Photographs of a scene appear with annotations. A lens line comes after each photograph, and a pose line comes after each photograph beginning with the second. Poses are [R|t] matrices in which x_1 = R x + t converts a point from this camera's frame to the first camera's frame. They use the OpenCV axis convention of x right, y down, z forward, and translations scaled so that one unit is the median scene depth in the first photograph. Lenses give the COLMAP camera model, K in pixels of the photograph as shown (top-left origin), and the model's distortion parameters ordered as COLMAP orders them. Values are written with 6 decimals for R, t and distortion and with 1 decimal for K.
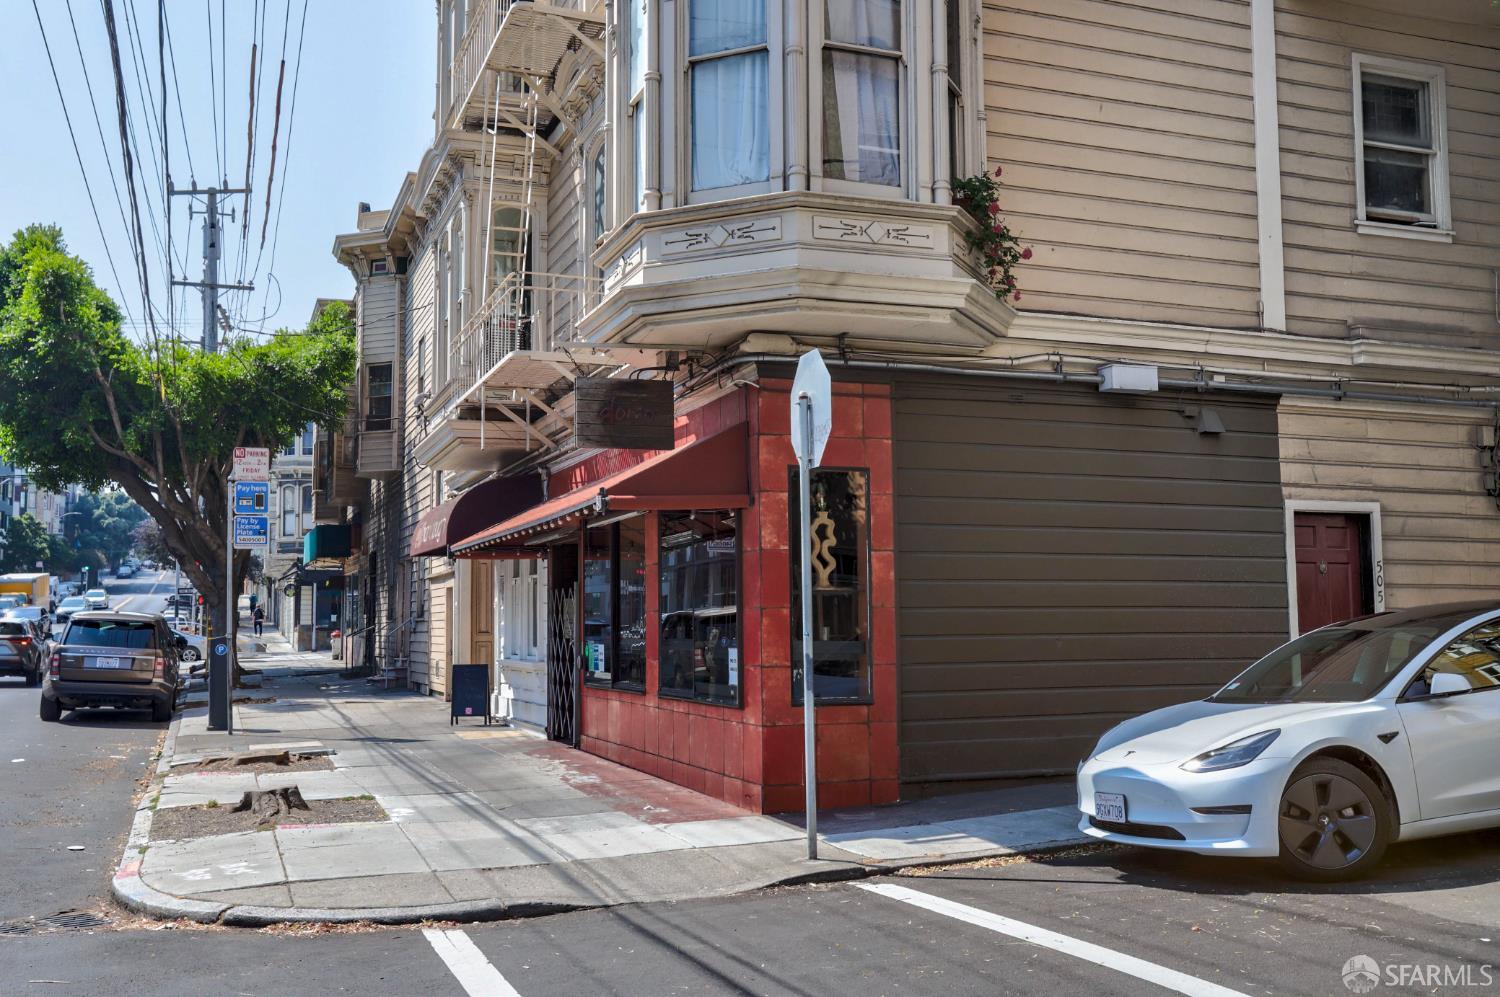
lens RADIAL K [[1477.1, 0, 752.0], [0, 1477.1, 506.6], [0, 0, 1]] dist [0.030916, 0.000000]
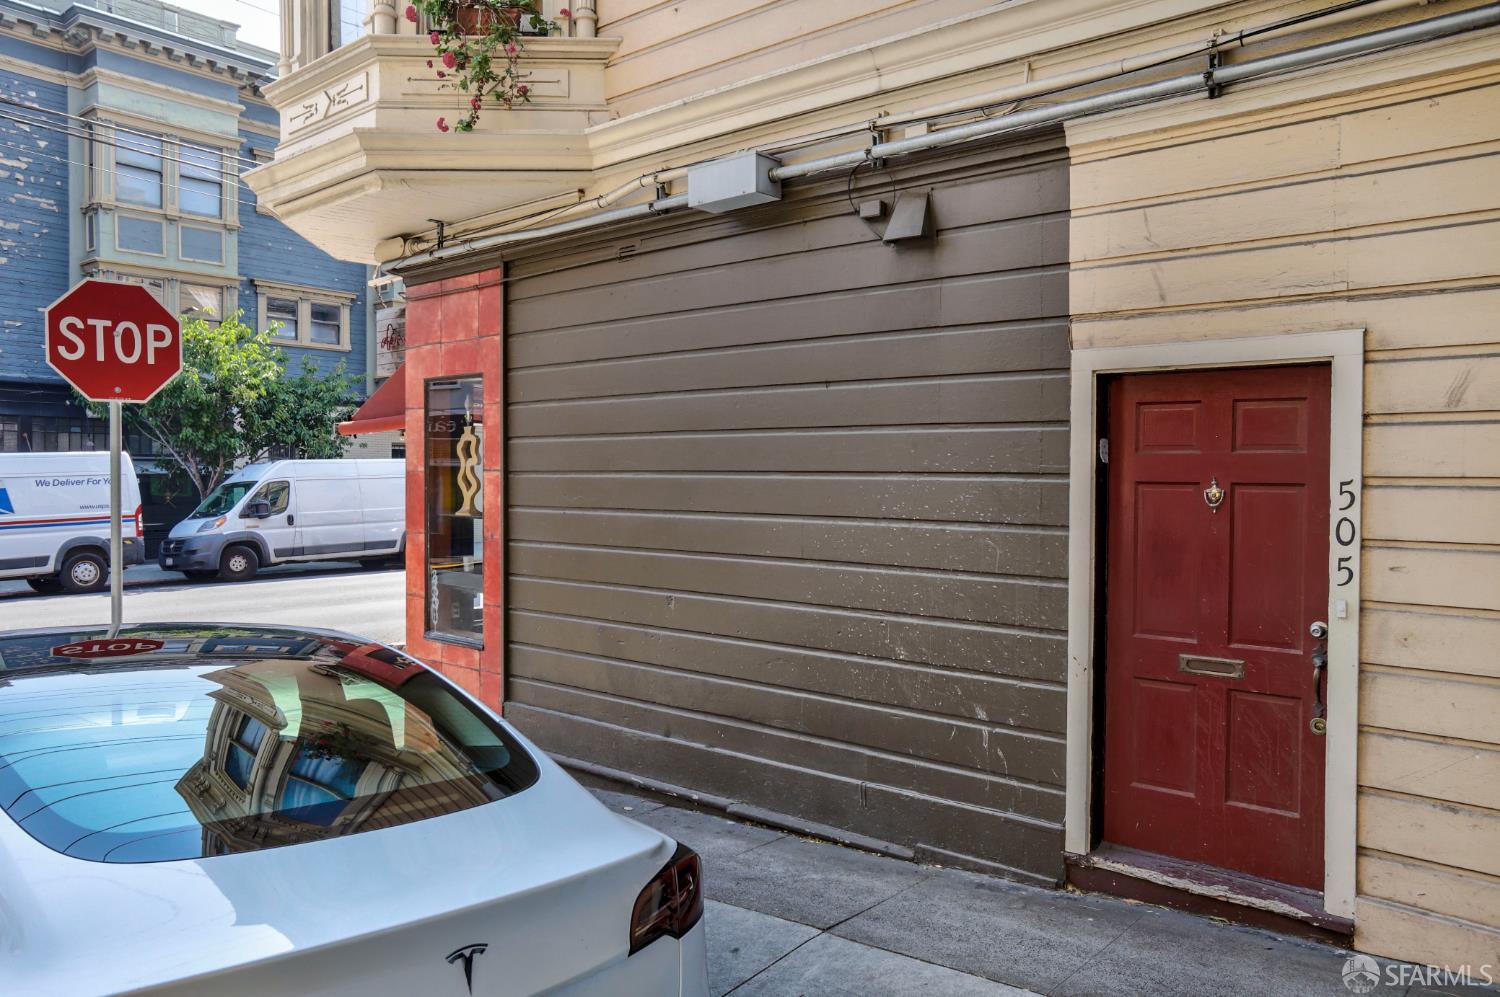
lens RADIAL K [[1059.4, 0, 746.5], [0, 1059.4, 494.8], [0, 0, 1]] dist [-0.019044, 0.000487]
pose [[0.469535, 0.025961, -0.882532, 0.619115], [0.065581, 0.995781, 0.064183, 0.012763], [0.880475, -0.088013, 0.465851, 0.764449]]
